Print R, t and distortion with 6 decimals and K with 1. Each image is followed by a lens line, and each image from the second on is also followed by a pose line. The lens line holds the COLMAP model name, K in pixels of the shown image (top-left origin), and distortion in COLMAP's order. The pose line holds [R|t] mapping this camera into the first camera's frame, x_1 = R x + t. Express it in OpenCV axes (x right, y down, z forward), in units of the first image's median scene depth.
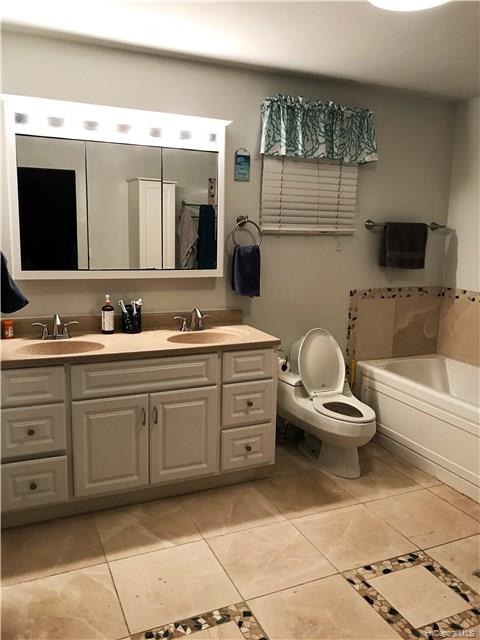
lens RADIAL K [[529.8, 0, 239.8], [0, 529.8, 320.7], [0, 0, 1]] dist [0.027511, -0.028958]
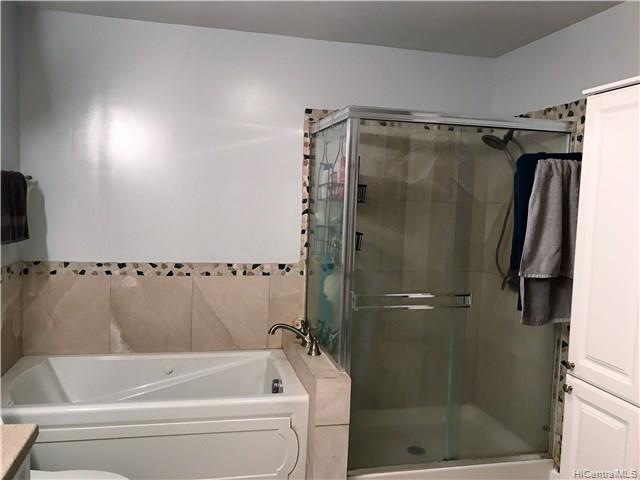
lens RADIAL K [[529.8, 0, 318.8], [0, 529.8, 238.1], [0, 0, 1]] dist [0.027511, -0.028958]
pose [[0.197718, -0.086254, 0.976457, -0.237769], [0.133203, 0.989246, 0.060412, -0.086674], [-0.971167, 0.118123, 0.207081, 0.478112]]
